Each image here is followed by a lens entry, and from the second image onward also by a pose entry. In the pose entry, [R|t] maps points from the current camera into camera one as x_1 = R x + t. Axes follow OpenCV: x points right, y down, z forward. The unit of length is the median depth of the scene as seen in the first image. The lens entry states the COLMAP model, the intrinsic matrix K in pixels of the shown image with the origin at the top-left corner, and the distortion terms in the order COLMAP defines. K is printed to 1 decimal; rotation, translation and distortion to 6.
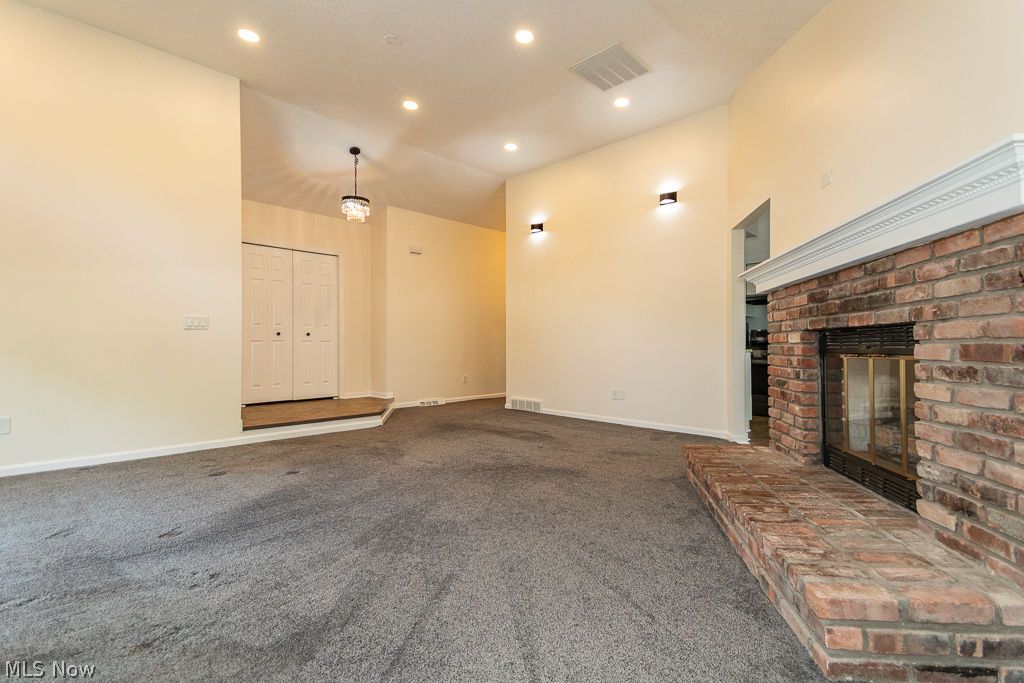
lens RADIAL K [[465.8, 0, 509.2], [0, 465.8, 342.5], [0, 0, 1]] dist [0.003459, -0.000159]
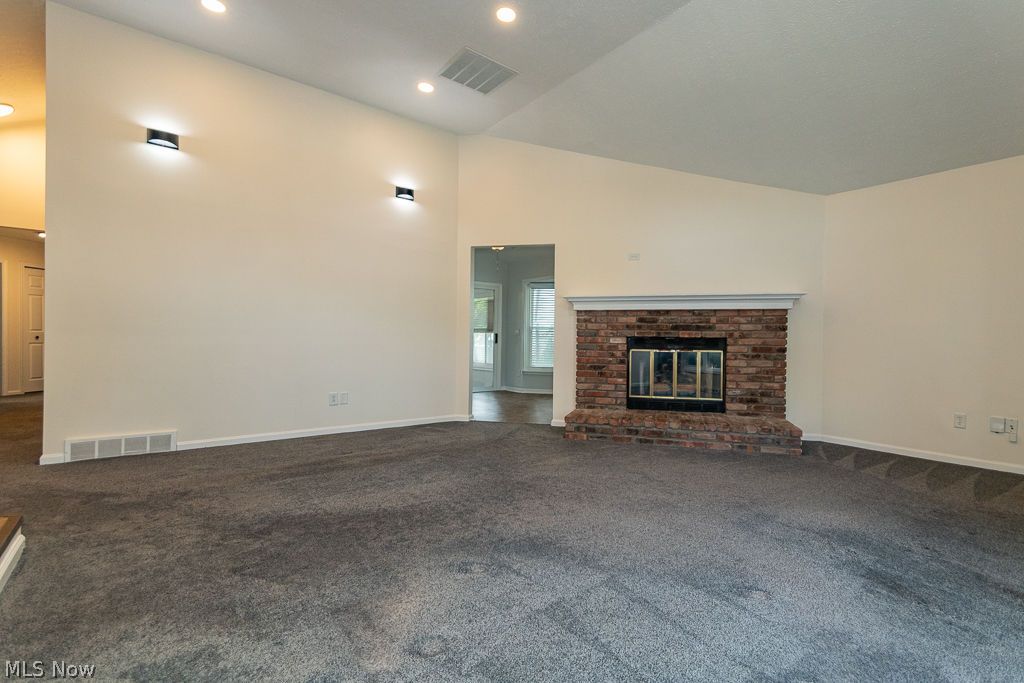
lens RADIAL K [[465.8, 0, 509.2], [0, 465.8, 342.5], [0, 0, 1]] dist [0.003459, -0.000159]
pose [[0.105444, -0.008698, 0.994387, -1.982854], [-0.021109, 0.999717, 0.010983, -0.021330], [-0.994201, -0.022148, 0.105231, 2.040767]]
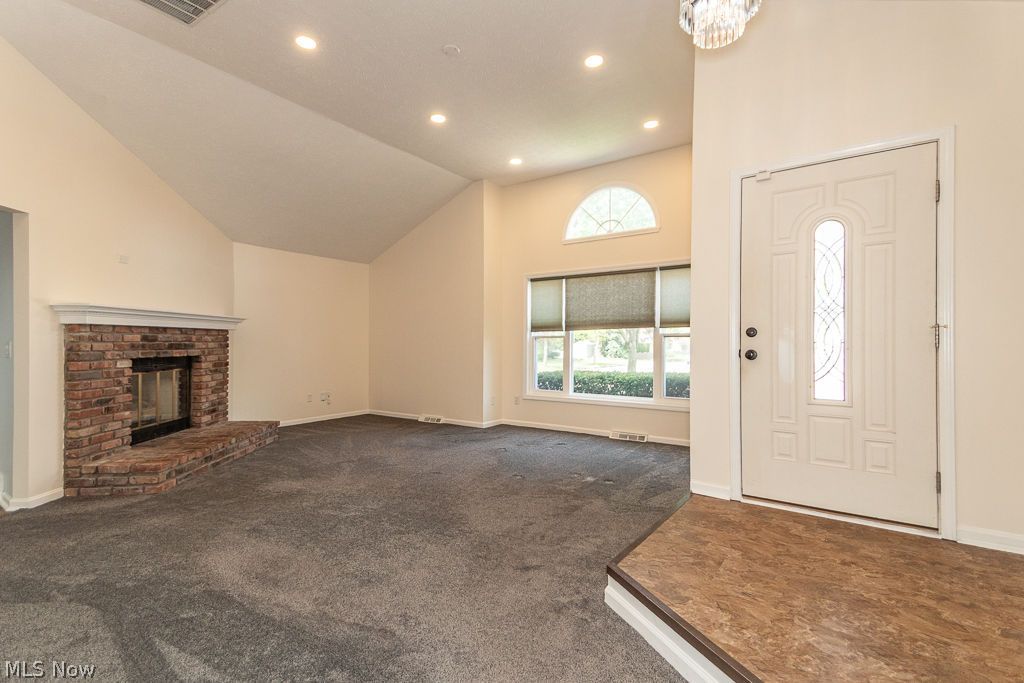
lens RADIAL K [[491.0, 0, 512.0], [0, 491.0, 341.5], [0, 0, 1]] dist [0.001094, 0.000035]
pose [[-0.979021, -0.000143, -0.203760, -0.378655], [0.001393, 0.999972, -0.007393, -0.107169], [0.203755, -0.007522, -0.978993, 4.470519]]
